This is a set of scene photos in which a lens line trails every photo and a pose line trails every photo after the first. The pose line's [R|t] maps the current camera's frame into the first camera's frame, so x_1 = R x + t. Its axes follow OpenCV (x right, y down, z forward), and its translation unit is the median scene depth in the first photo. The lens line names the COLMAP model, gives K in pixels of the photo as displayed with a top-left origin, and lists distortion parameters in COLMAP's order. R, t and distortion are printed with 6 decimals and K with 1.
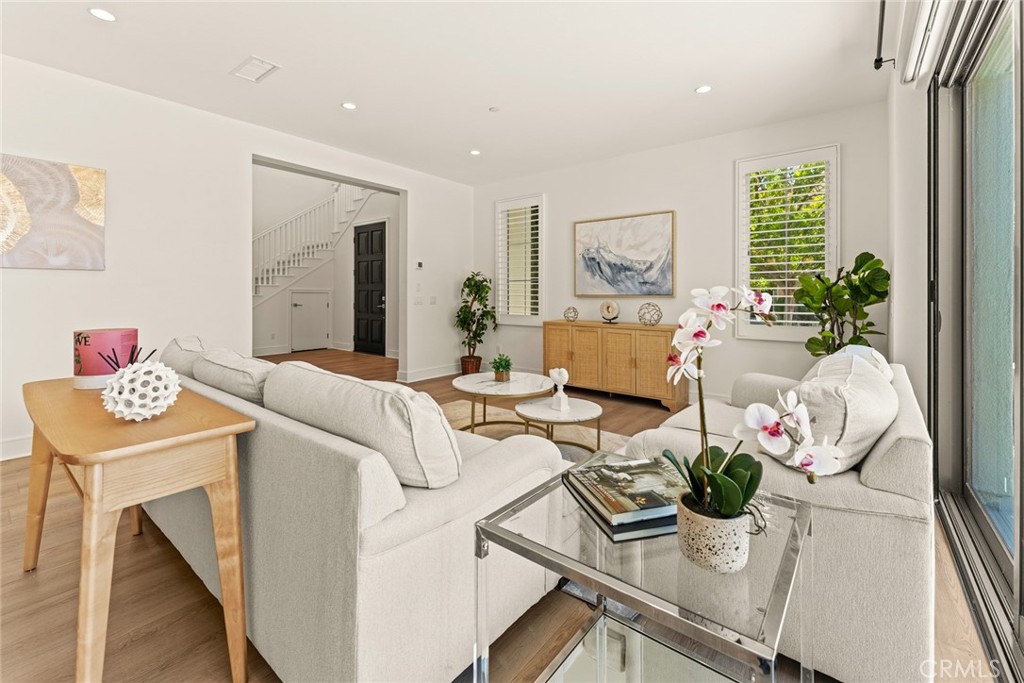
lens RADIAL K [[433.8, 0, 523.5], [0, 433.8, 293.8], [0, 0, 1]] dist [0.000951, -0.000076]
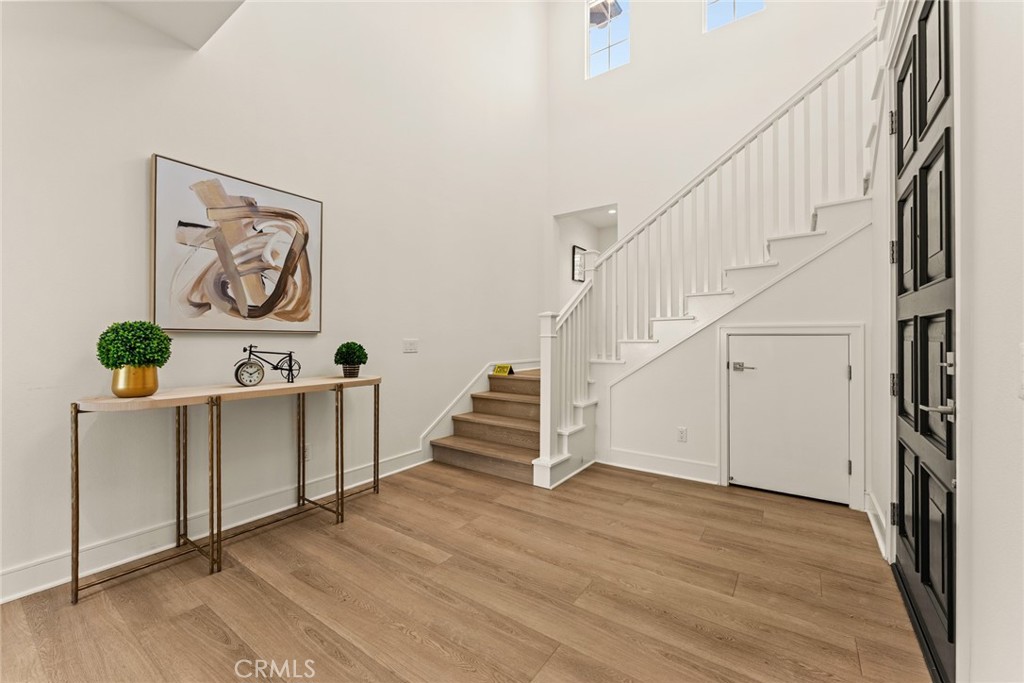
lens RADIAL K [[412.6, 0, 512.0], [0, 412.6, 341.5], [0, 0, 1]] dist [0.002221, 0.000060]
pose [[0.049852, 0.002889, -0.998752, -0.281443], [0.001498, 0.999994, 0.002967, 0.002348], [0.998755, -0.001644, 0.049847, 1.327418]]
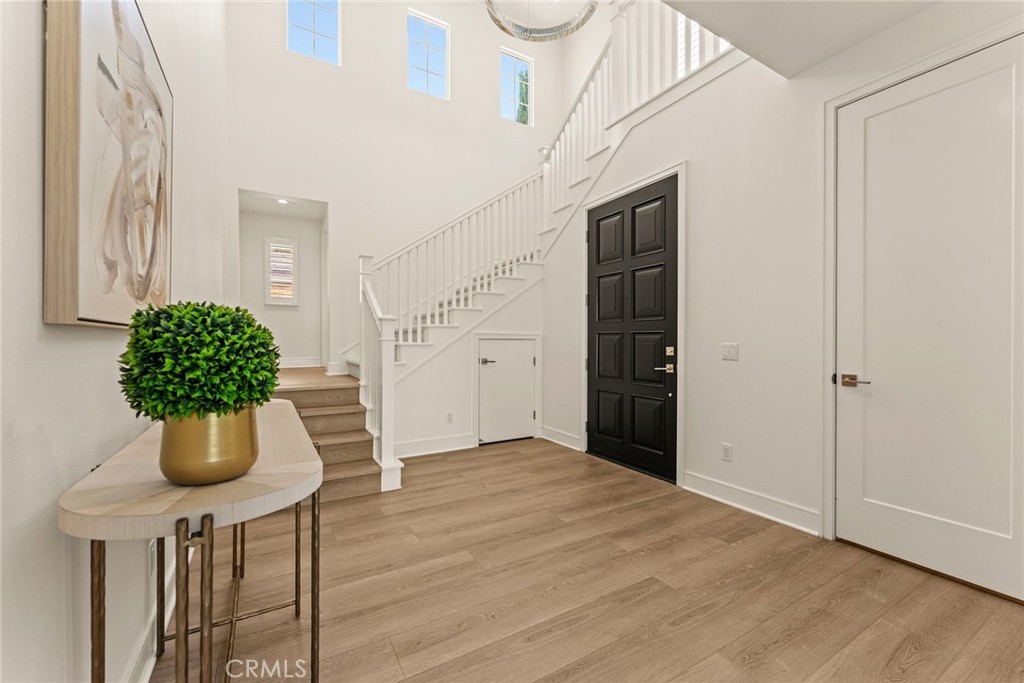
lens RADIAL K [[412.6, 0, 512.0], [0, 412.6, 341.5], [0, 0, 1]] dist [0.002221, 0.000060]
pose [[0.932523, -0.003210, -0.361097, -0.511315], [0.003397, 0.999994, -0.000115, 0.000615], [0.361095, -0.001119, 0.932528, 0.878920]]
